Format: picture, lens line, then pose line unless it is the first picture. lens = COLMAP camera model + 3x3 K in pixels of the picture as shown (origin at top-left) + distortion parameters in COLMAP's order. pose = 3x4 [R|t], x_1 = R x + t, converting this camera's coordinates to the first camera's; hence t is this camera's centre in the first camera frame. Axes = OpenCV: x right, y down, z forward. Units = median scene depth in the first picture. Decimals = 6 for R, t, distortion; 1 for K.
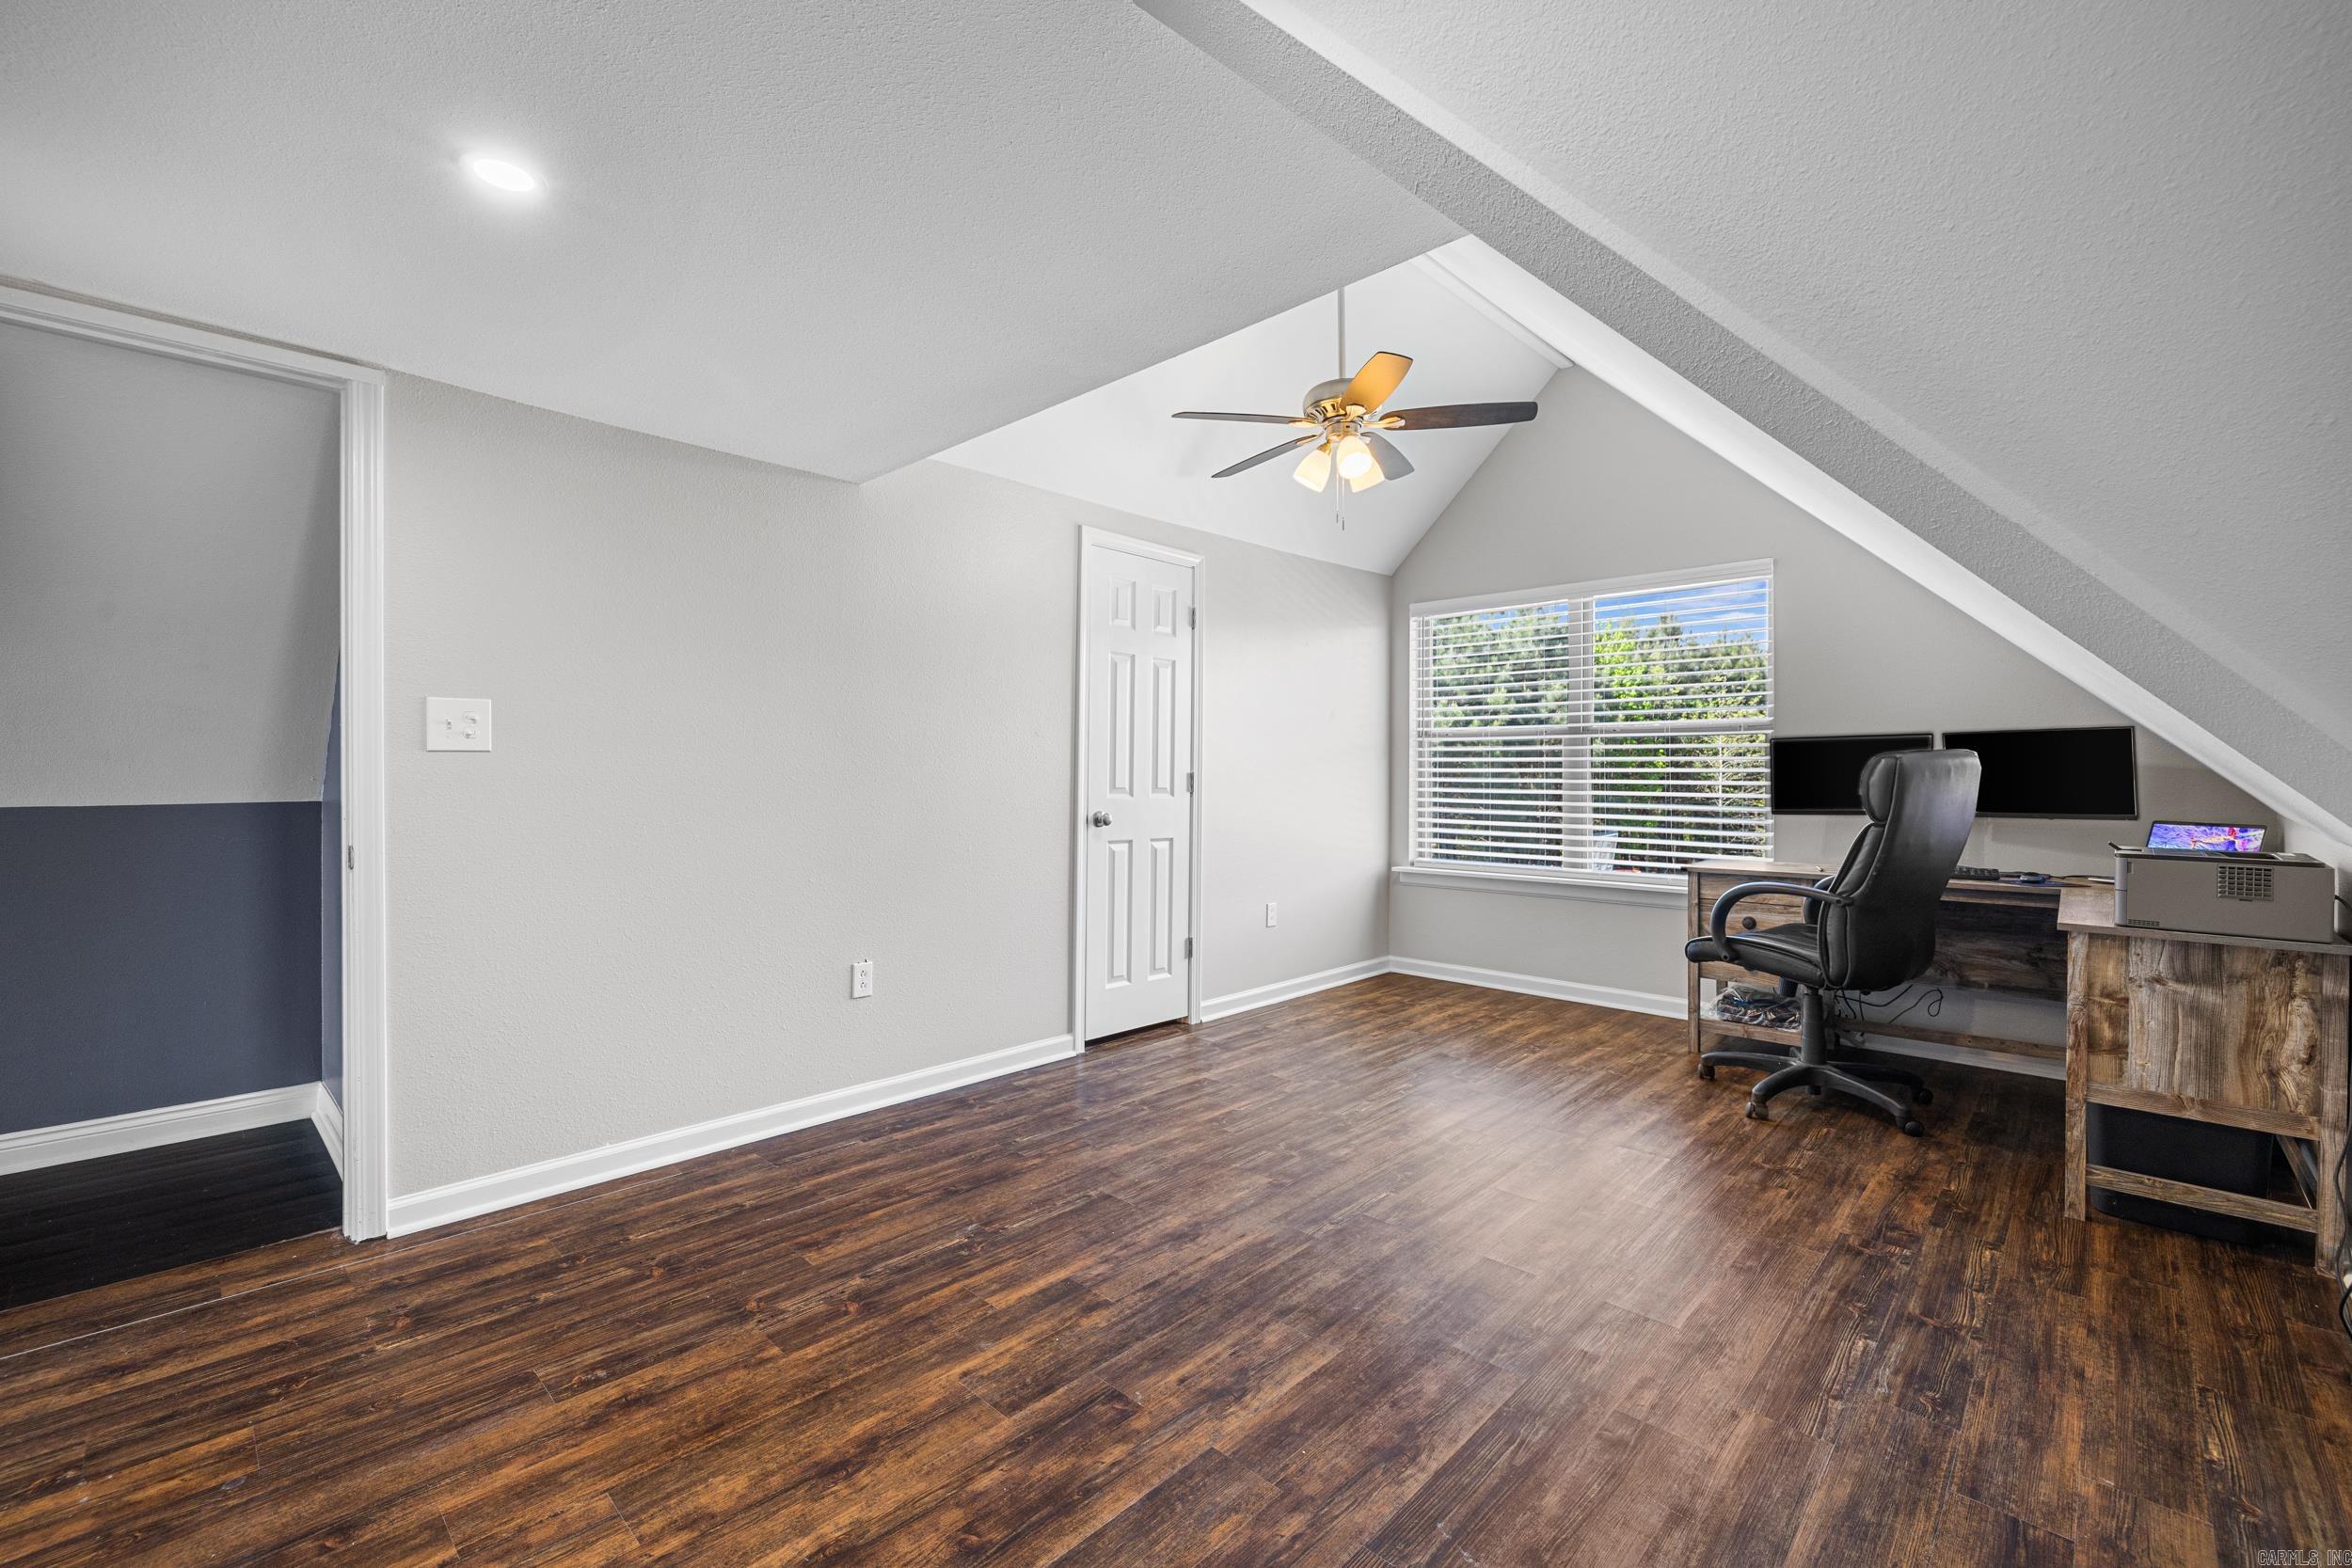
lens RADIAL K [[992.7, 0, 1166.0], [0, 992.7, 778.7], [0, 0, 1]] dist [0.001394, 0.000161]
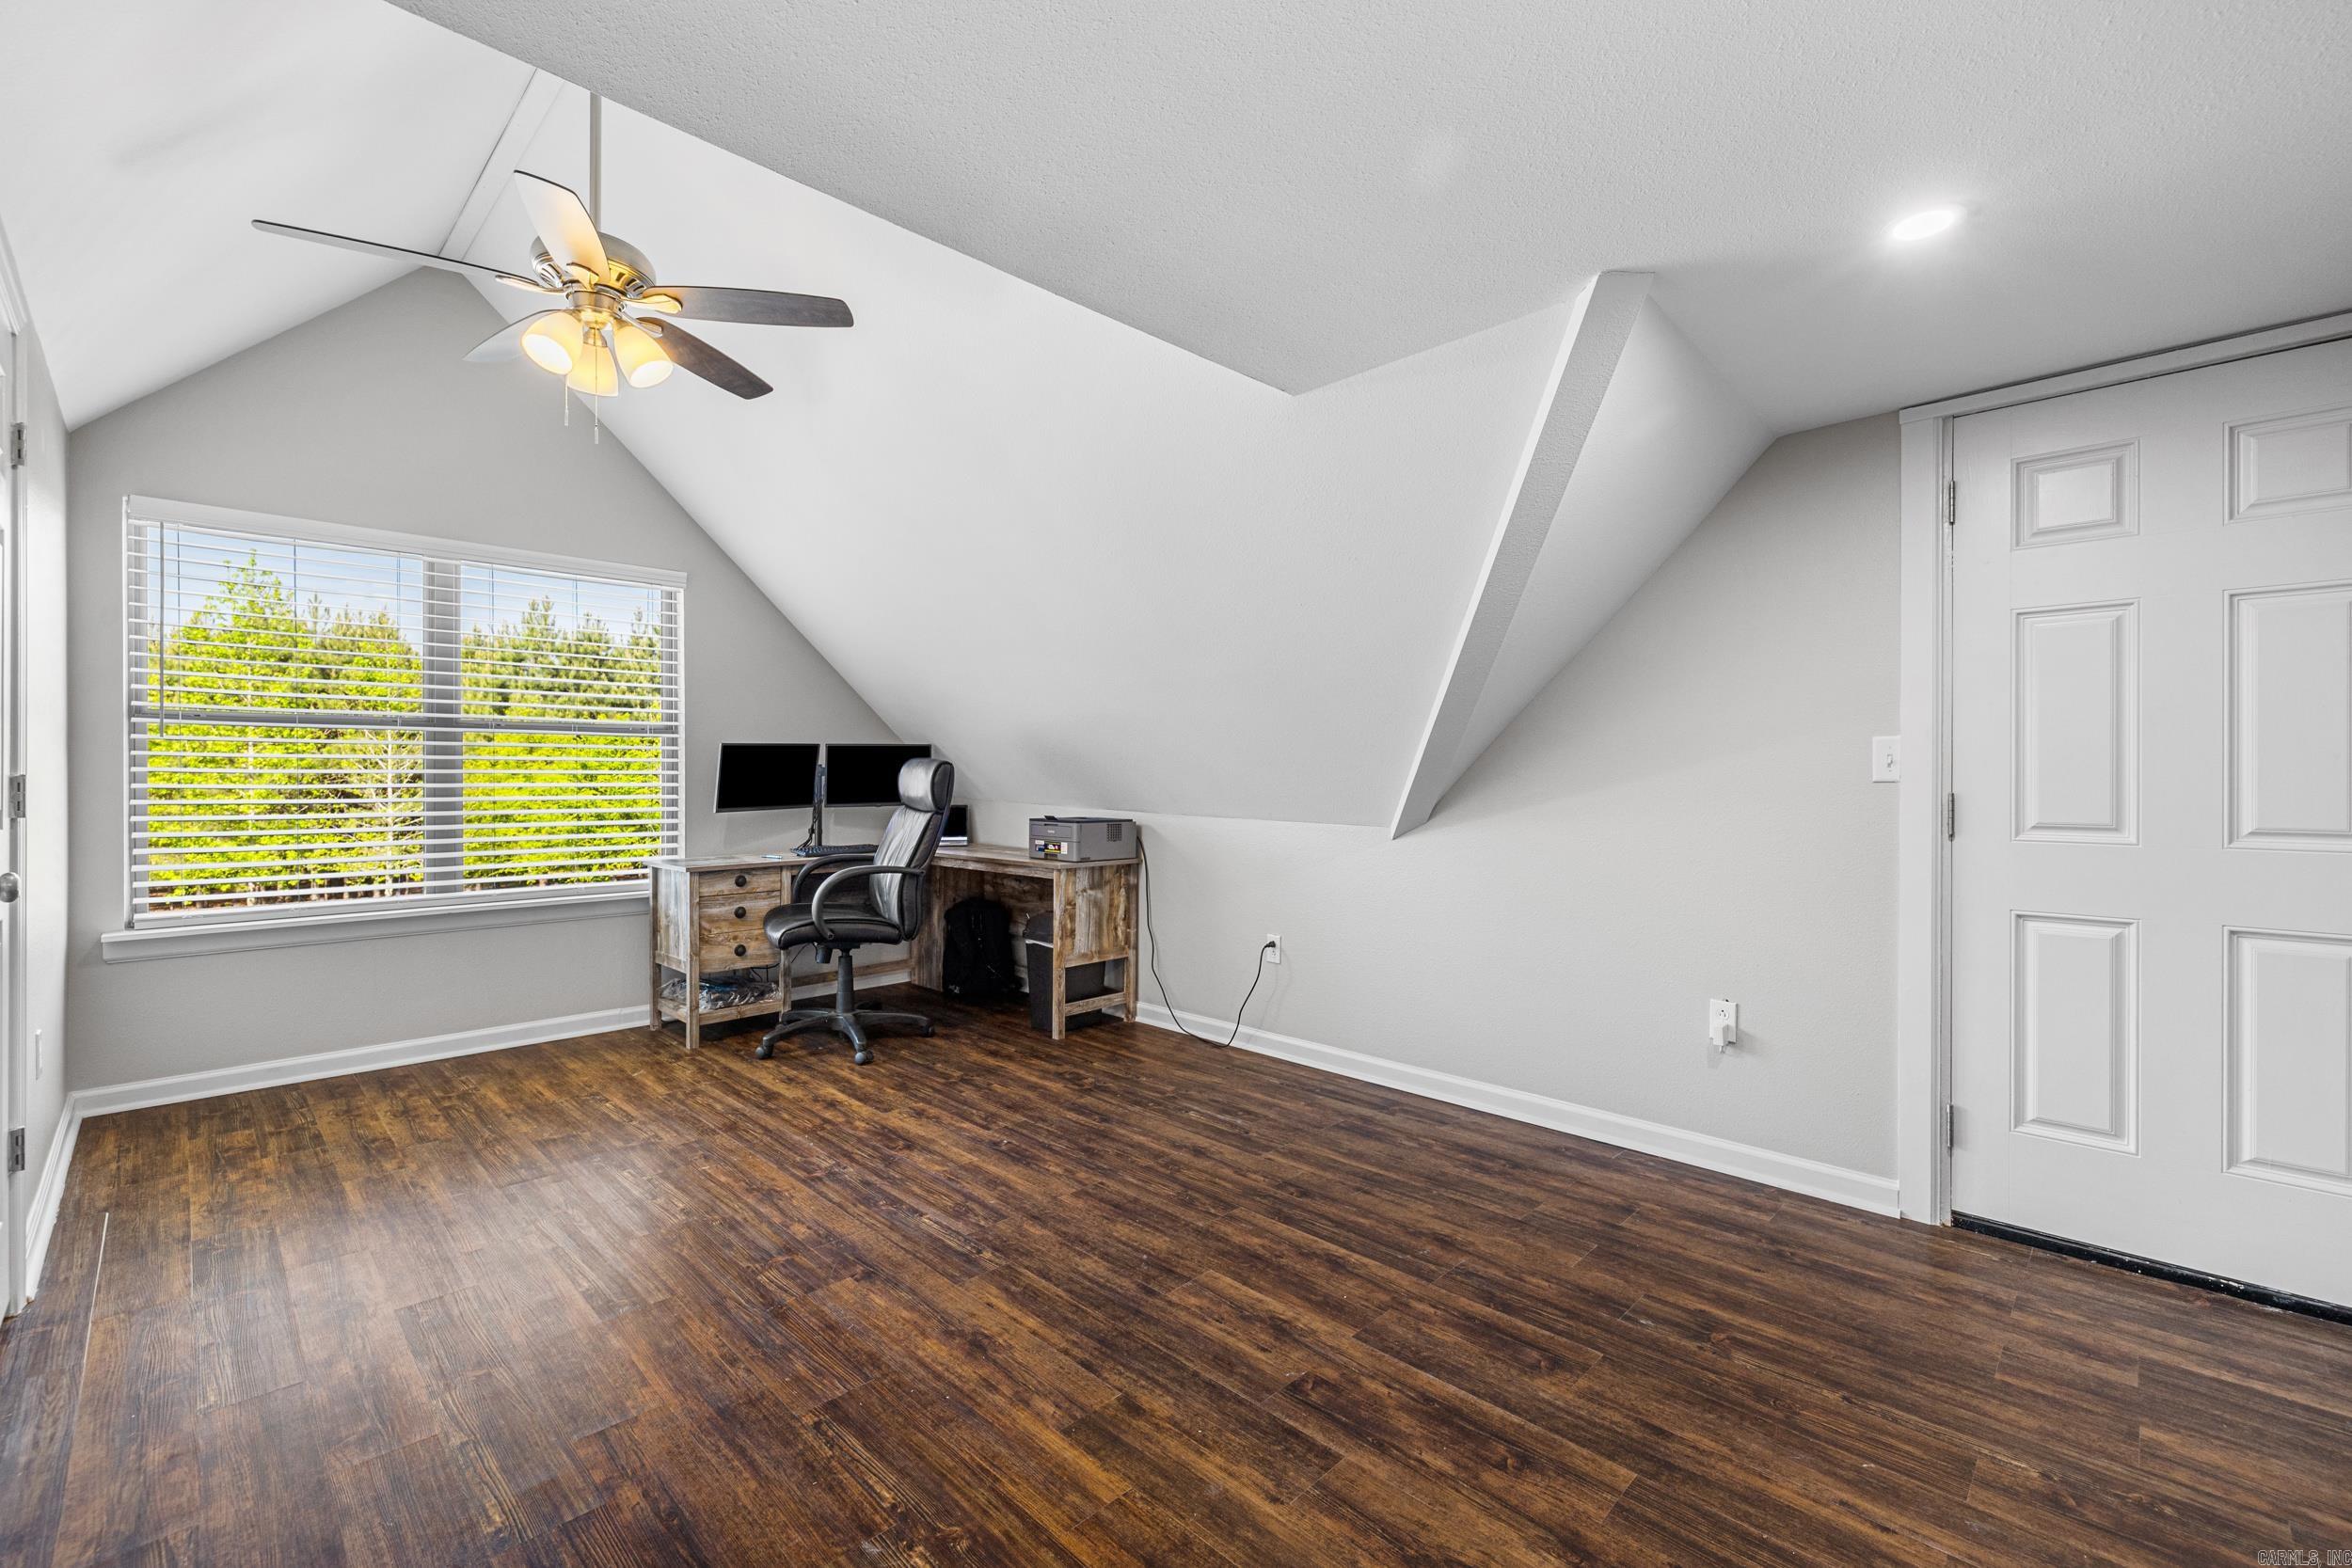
lens RADIAL K [[992.7, 0, 1165.0], [0, 992.7, 786.0], [0, 0, 1]] dist [0.001394, 0.000161]
pose [[0.011313, -0.013382, 0.999846, -0.804486], [0.005109, 0.999898, 0.013325, -0.009344], [-0.999923, 0.004958, 0.011380, 0.843640]]
